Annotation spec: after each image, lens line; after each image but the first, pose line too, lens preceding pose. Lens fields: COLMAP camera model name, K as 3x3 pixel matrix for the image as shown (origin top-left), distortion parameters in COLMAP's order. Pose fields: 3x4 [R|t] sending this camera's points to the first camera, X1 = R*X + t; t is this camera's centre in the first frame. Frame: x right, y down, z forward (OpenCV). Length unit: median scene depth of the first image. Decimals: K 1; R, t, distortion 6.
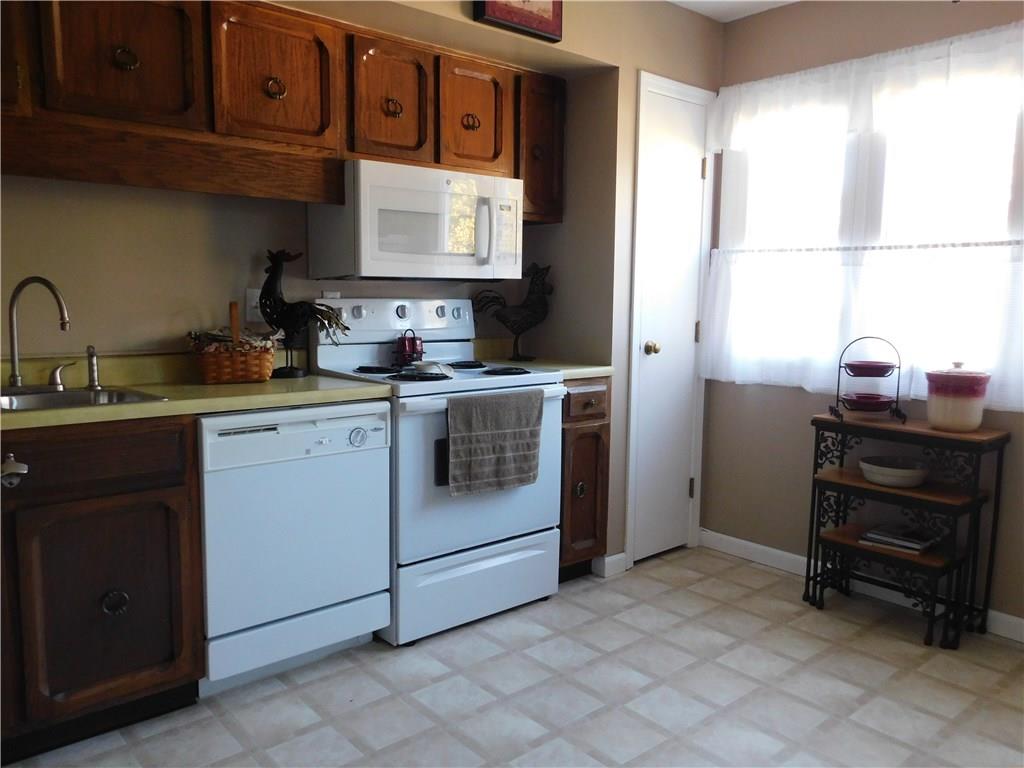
lens RADIAL K [[773.0, 0, 512.0], [0, 773.0, 384.0], [0, 0, 1]] dist [0.010326, 0.005347]
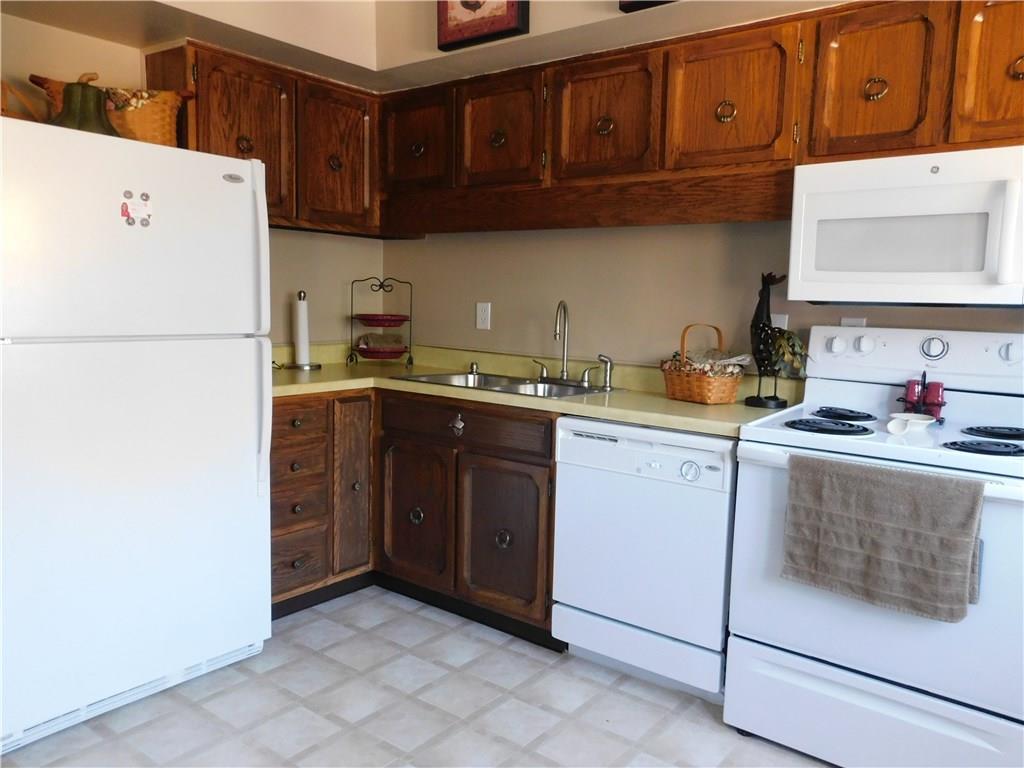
lens RADIAL K [[796.7, 0, 496.0], [0, 796.7, 383.2], [0, 0, 1]] dist [0.031621, 0.000595]
pose [[0.195424, 0.104619, -0.975123, 0.668575], [-0.137577, 0.987386, 0.078363, -0.077365], [0.971021, 0.118840, 0.207352, 0.538638]]
